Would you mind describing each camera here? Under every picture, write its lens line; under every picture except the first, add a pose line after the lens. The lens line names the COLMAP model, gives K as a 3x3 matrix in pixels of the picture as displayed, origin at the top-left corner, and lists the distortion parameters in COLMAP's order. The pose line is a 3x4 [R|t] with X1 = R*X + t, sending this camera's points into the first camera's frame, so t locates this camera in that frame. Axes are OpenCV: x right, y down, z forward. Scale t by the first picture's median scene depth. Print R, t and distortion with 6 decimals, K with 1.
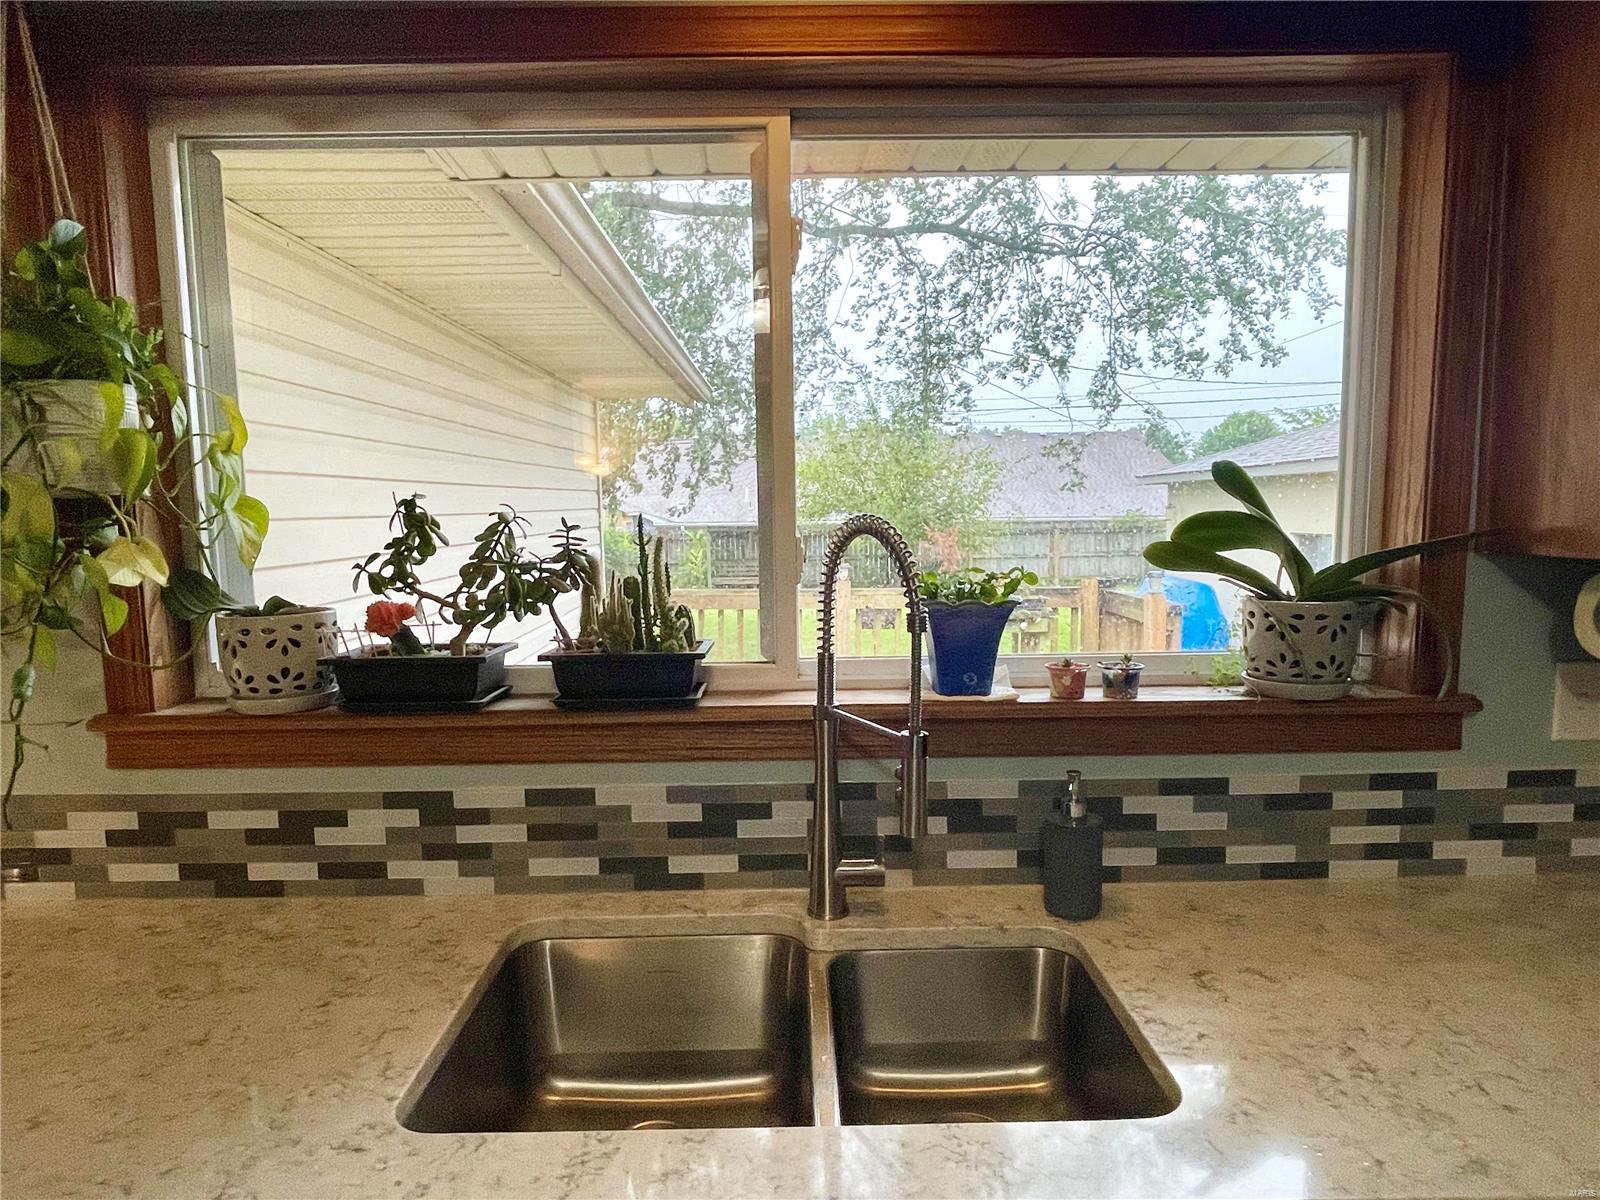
lens RADIAL K [[961.7, 0, 798.1], [0, 961.7, 616.4], [0, 0, 1]] dist [0.008557, -0.014952]
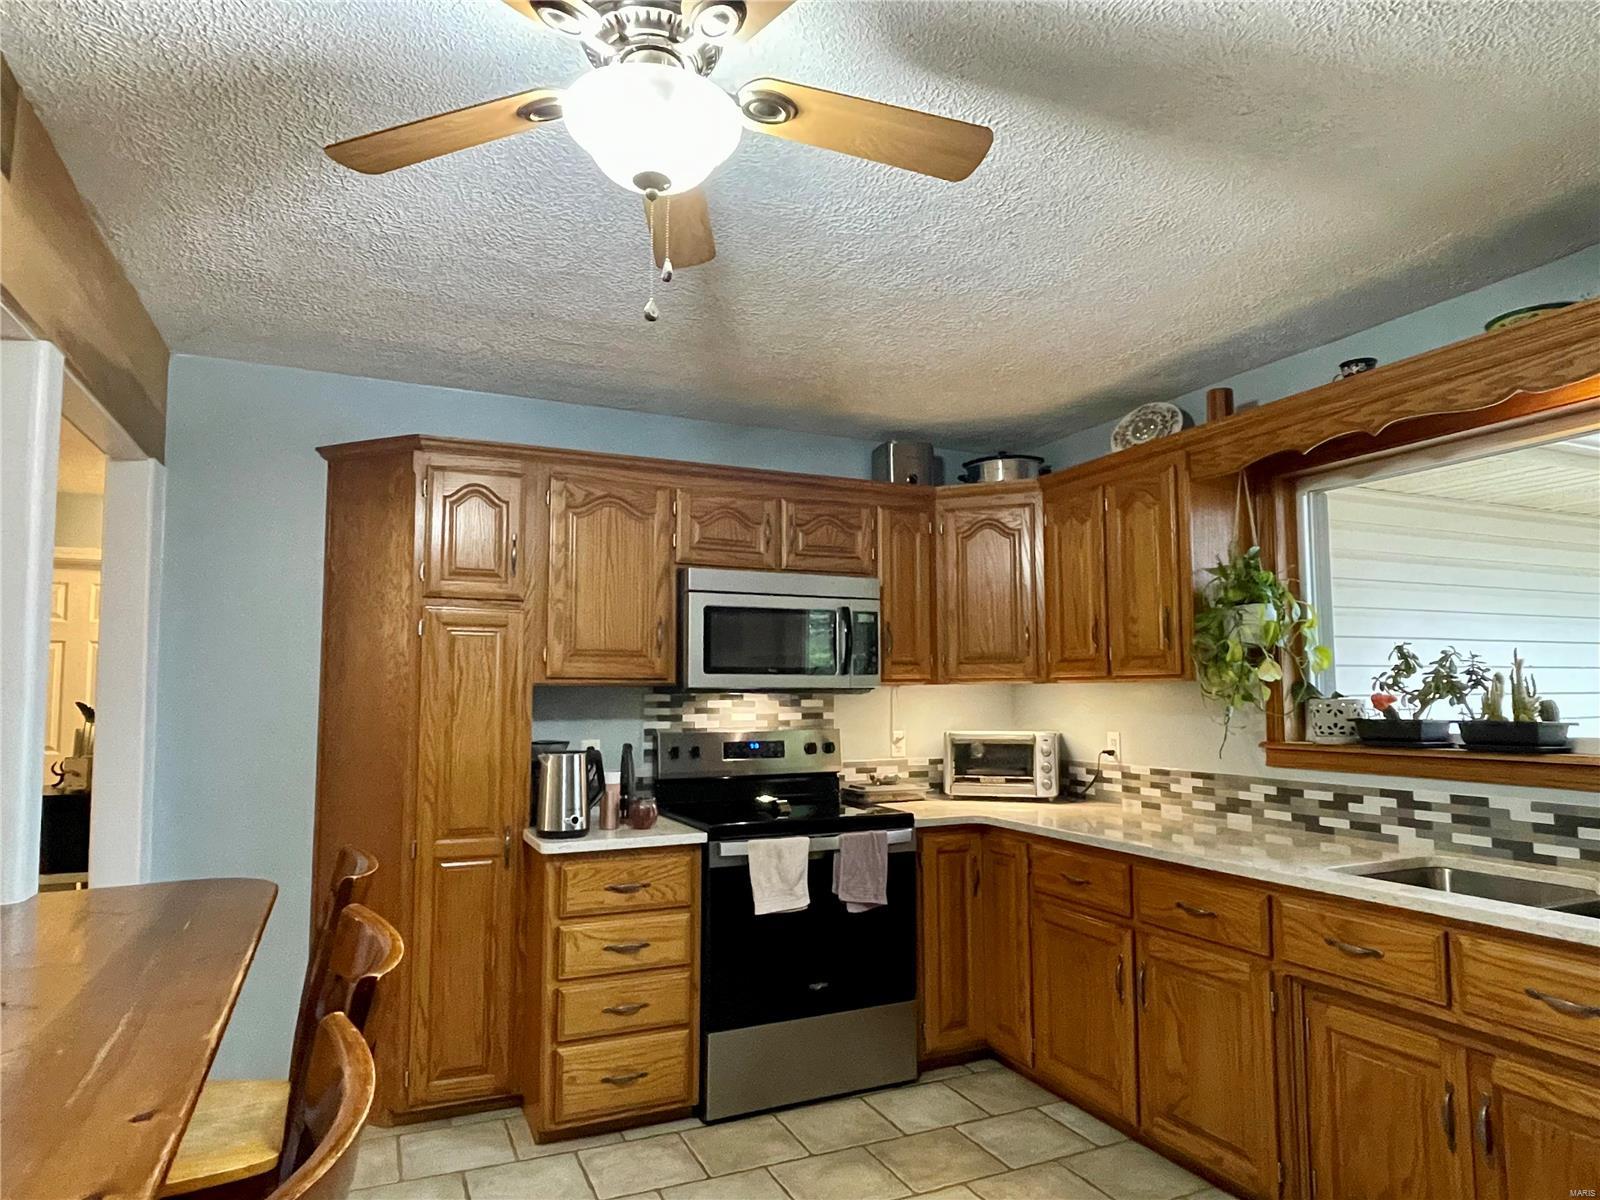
lens RADIAL K [[961.7, 0, 809.4], [0, 961.7, 627.1], [0, 0, 1]] dist [0.008557, -0.014952]
pose [[0.409320, -0.052752, -0.910865, 0.939916], [-0.106231, 0.988782, -0.105002, 0.185561], [0.906185, 0.139741, 0.399125, -0.944815]]
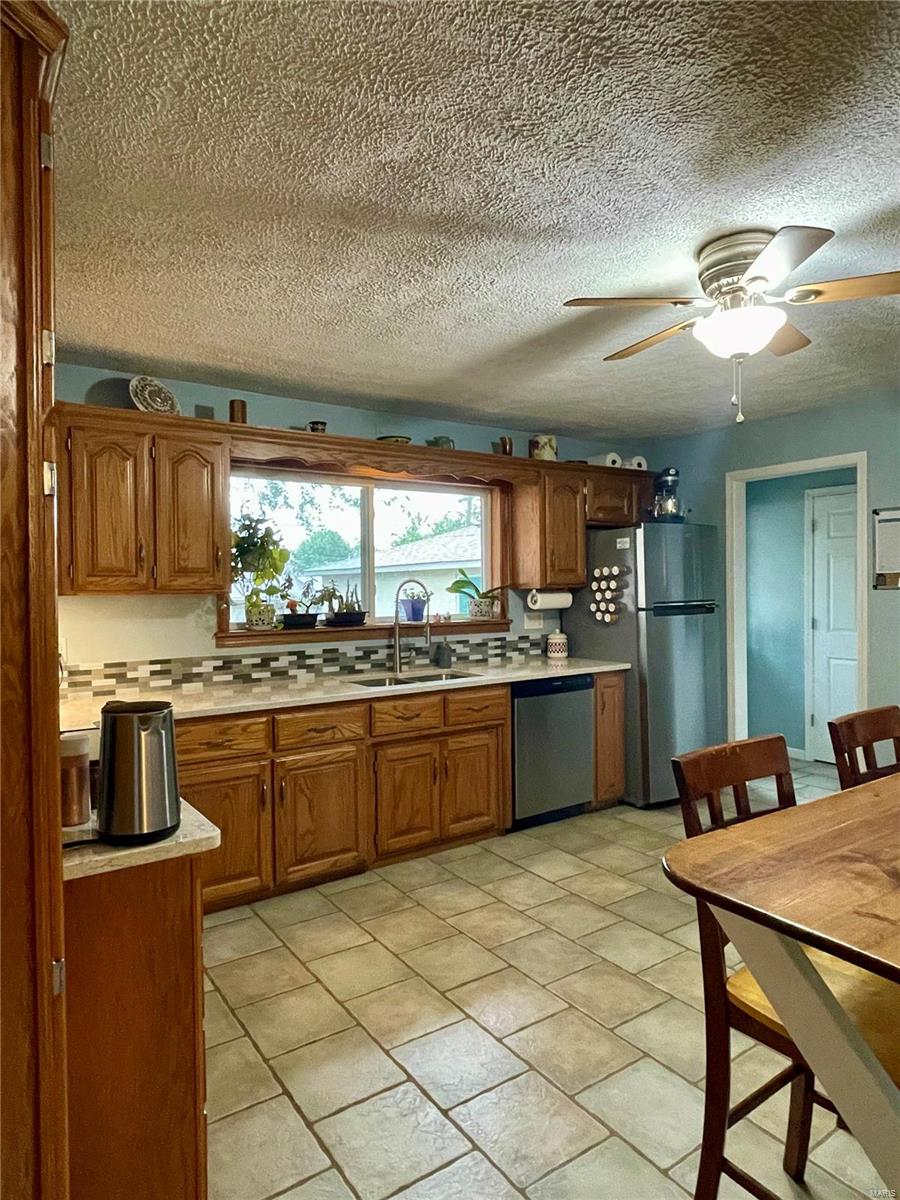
lens RADIAL K [[721.3, 0, 438.9], [0, 721.3, 601.9], [0, 0, 1]] dist [0.008557, -0.014952]
pose [[0.831093, -0.007407, 0.556084, -1.497084], [0.063301, 0.994673, -0.081358, 0.255411], [-0.552519, 0.102817, 0.827134, -1.665012]]
